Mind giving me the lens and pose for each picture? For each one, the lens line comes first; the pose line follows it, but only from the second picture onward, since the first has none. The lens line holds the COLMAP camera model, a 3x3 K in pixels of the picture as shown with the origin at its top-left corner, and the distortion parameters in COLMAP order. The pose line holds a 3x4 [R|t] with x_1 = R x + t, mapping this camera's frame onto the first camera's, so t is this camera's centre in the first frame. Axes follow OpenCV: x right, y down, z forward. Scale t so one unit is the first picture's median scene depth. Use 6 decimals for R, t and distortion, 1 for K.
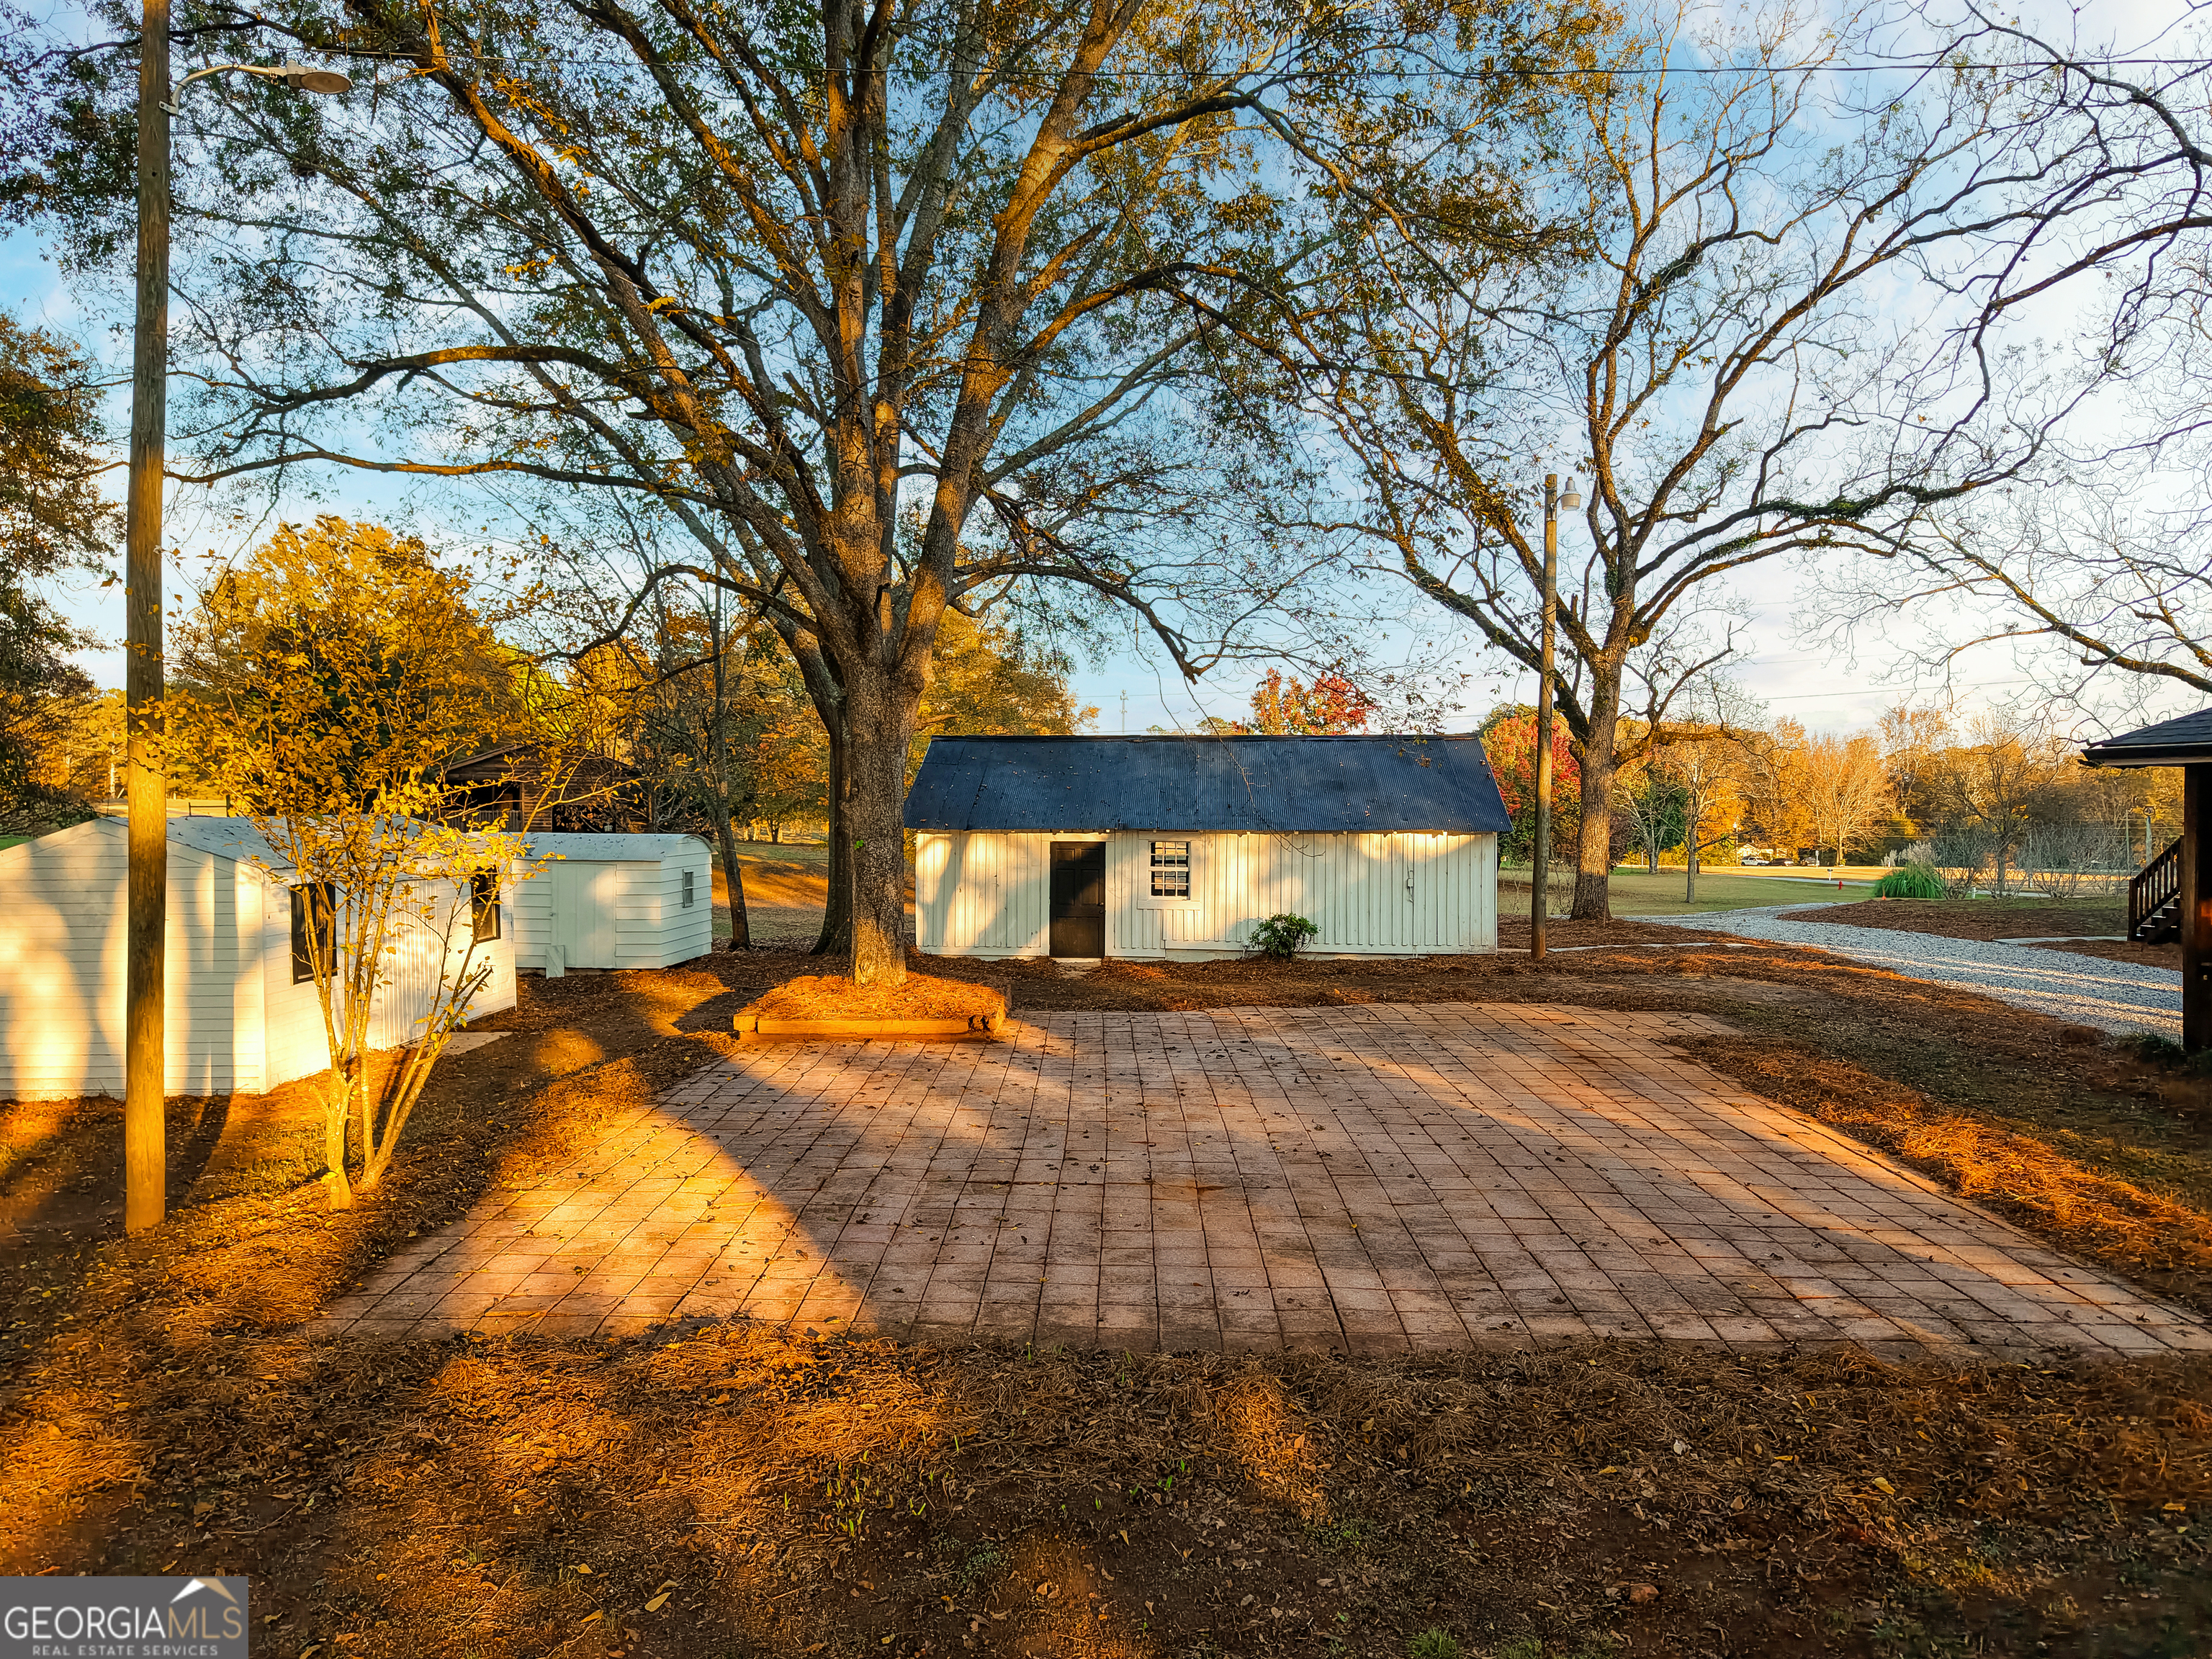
lens RADIAL K [[1536.1, 0, 1106.0], [0, 1536.1, 829.5], [0, 0, 1]] dist [0.100635, -0.142345]
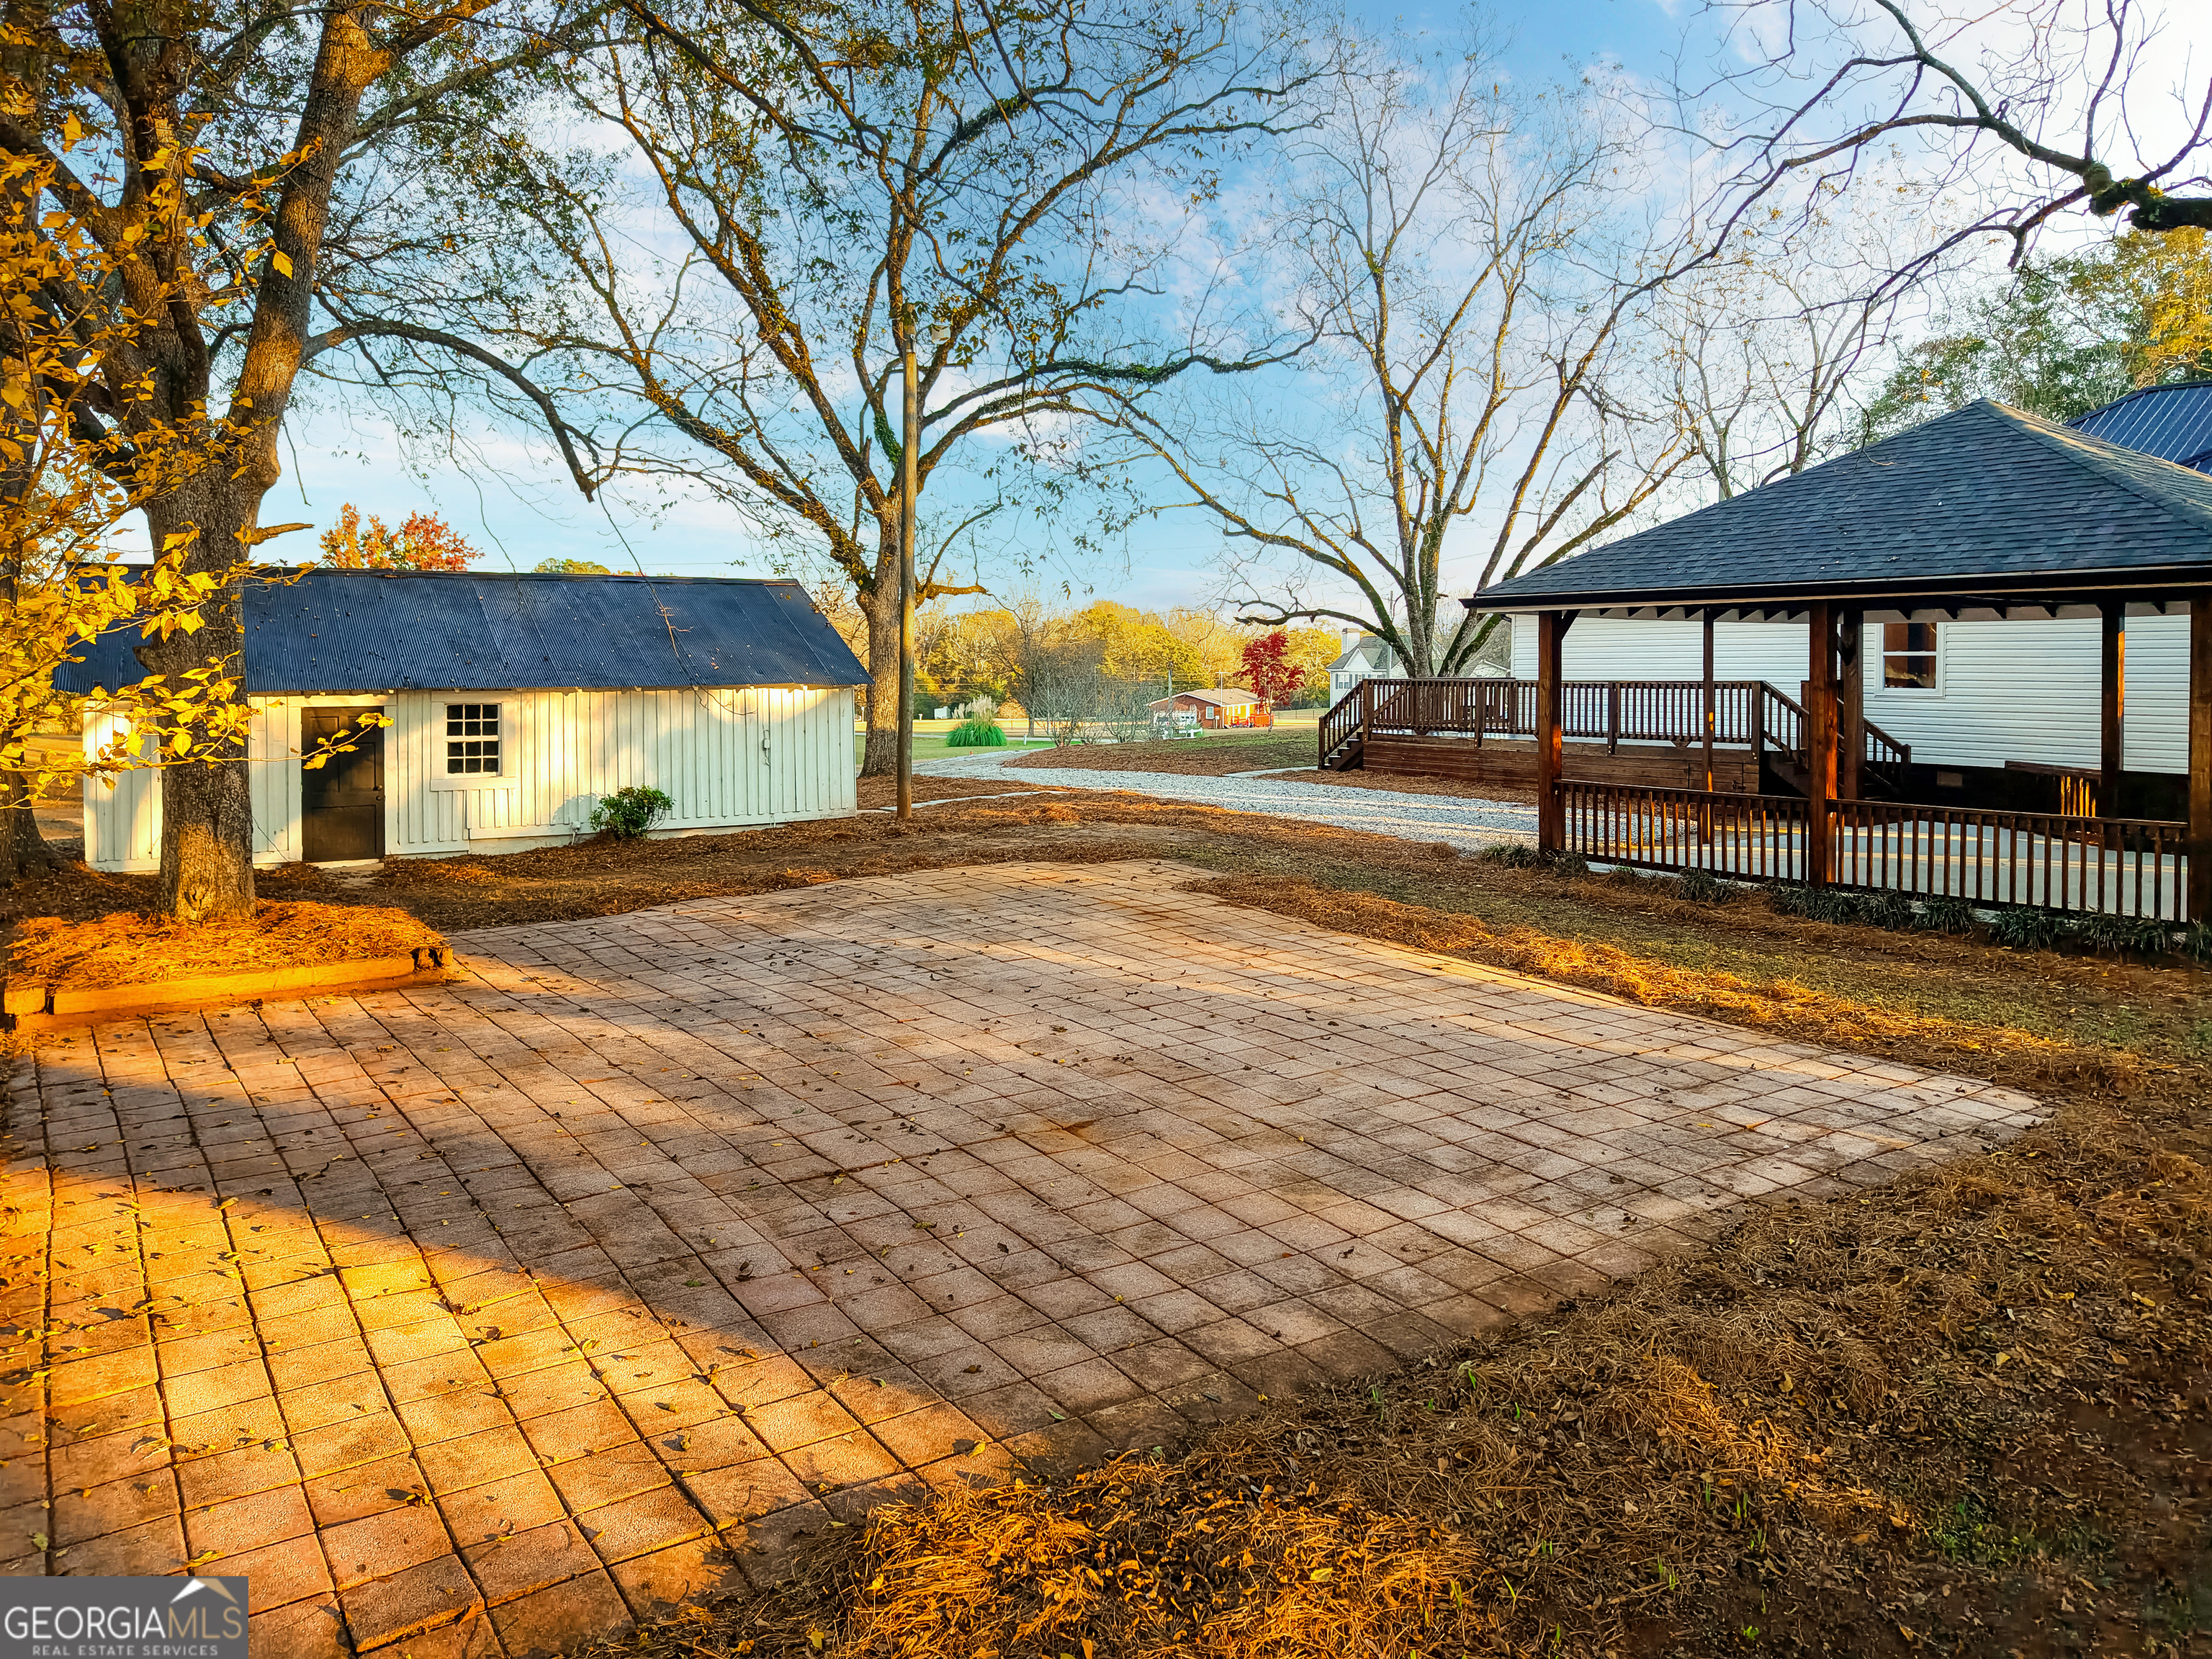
lens RADIAL K [[1546.0, 0, 1105.4], [0, 1546.0, 741.9], [0, 0, 1]] dist [0.068902, -0.054101]
pose [[0.810900, -0.038002, 0.583949, -0.174249], [0.019783, 0.999099, 0.037547, 0.003717], [-0.584850, -0.018894, 0.810922, 0.165772]]
